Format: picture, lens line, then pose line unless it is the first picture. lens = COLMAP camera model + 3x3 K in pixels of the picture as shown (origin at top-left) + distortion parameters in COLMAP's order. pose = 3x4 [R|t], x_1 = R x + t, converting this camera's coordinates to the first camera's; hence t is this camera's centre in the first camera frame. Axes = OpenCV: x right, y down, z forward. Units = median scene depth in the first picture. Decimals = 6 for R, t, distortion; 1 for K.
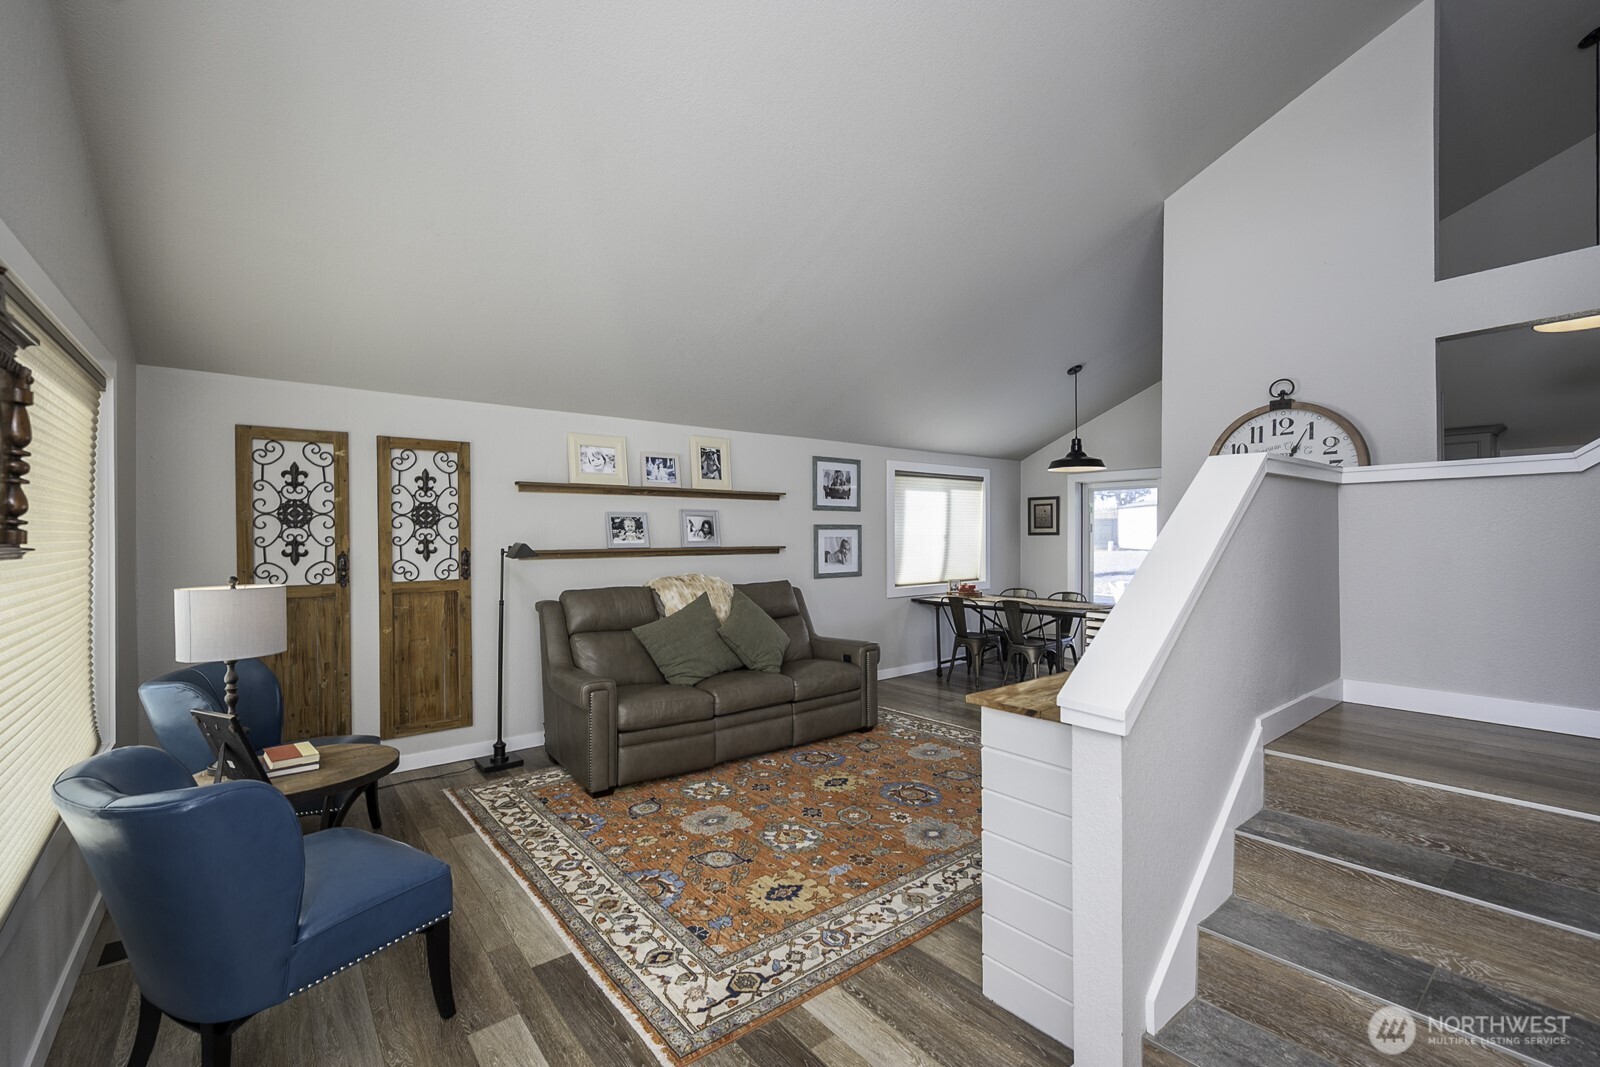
lens RADIAL K [[685.0, 0, 803.2], [0, 685.0, 536.0], [0, 0, 1]] dist [-0.001483, 0.000320]
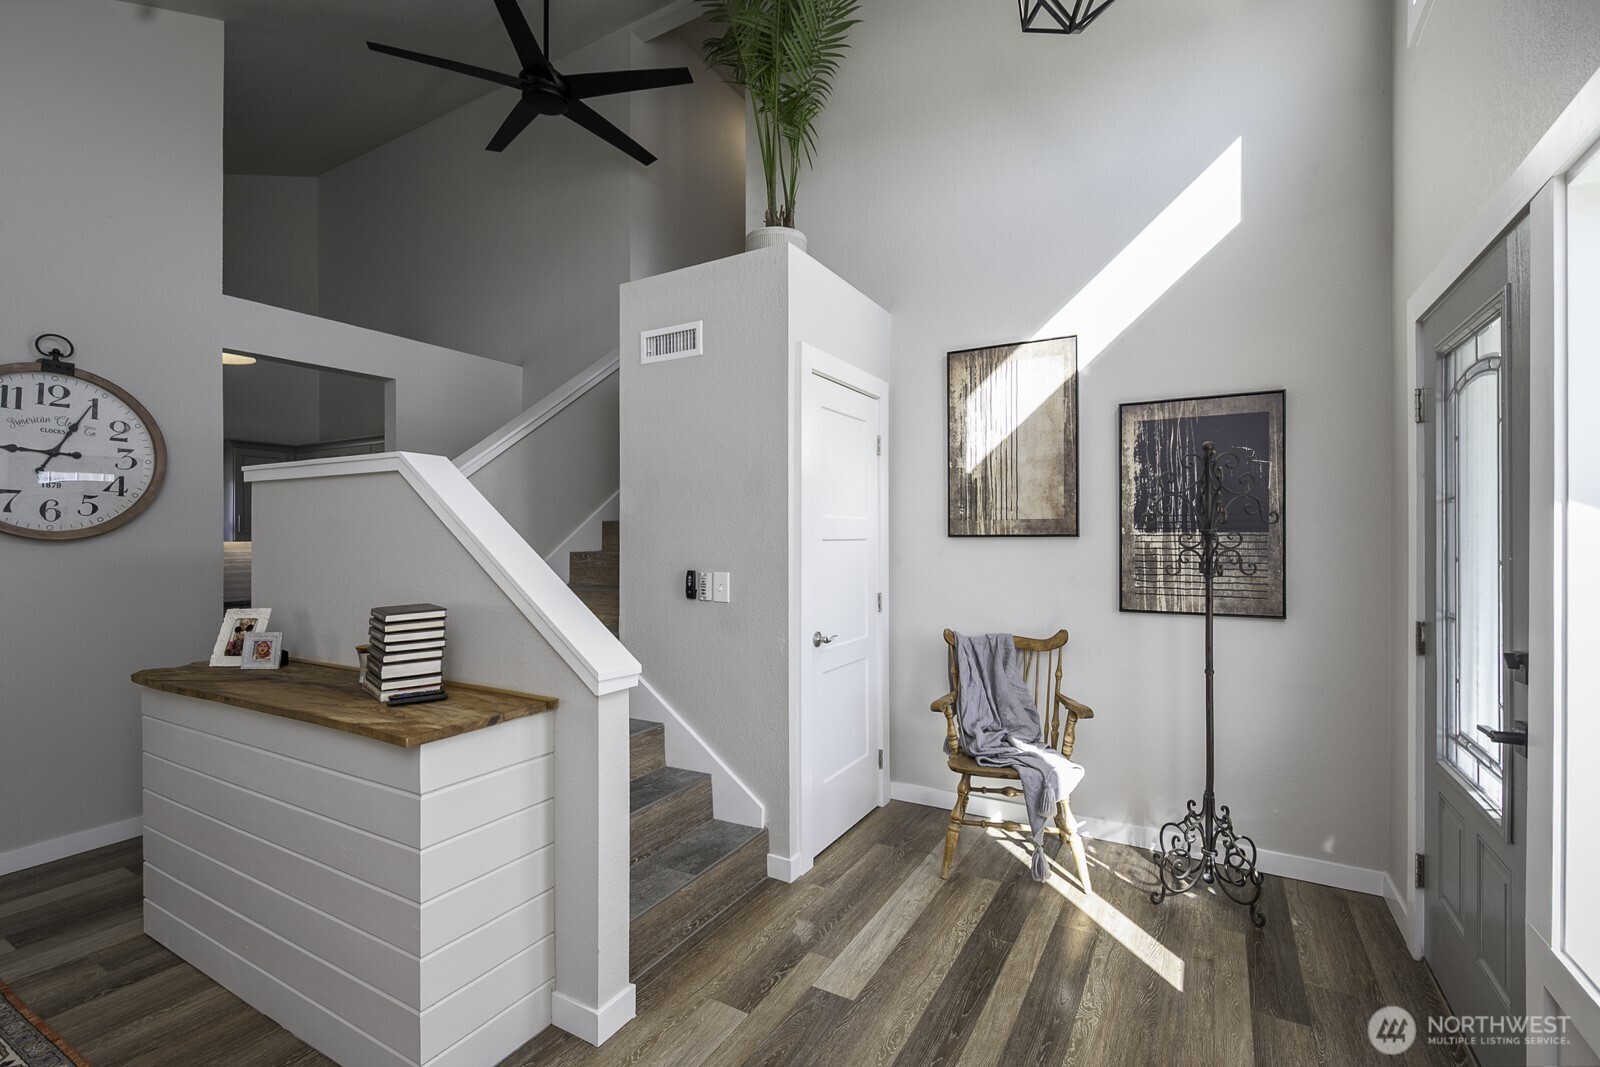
lens RADIAL K [[706.0, 0, 802.3], [0, 706.0, 540.0], [0, 0, 1]] dist [-0.002758, -0.000100]
pose [[-0.360005, 0.006801, 0.932926, -0.364727], [0.005366, 0.999972, -0.005219, 0.014211], [-0.932935, 0.003128, -0.360031, 0.508997]]
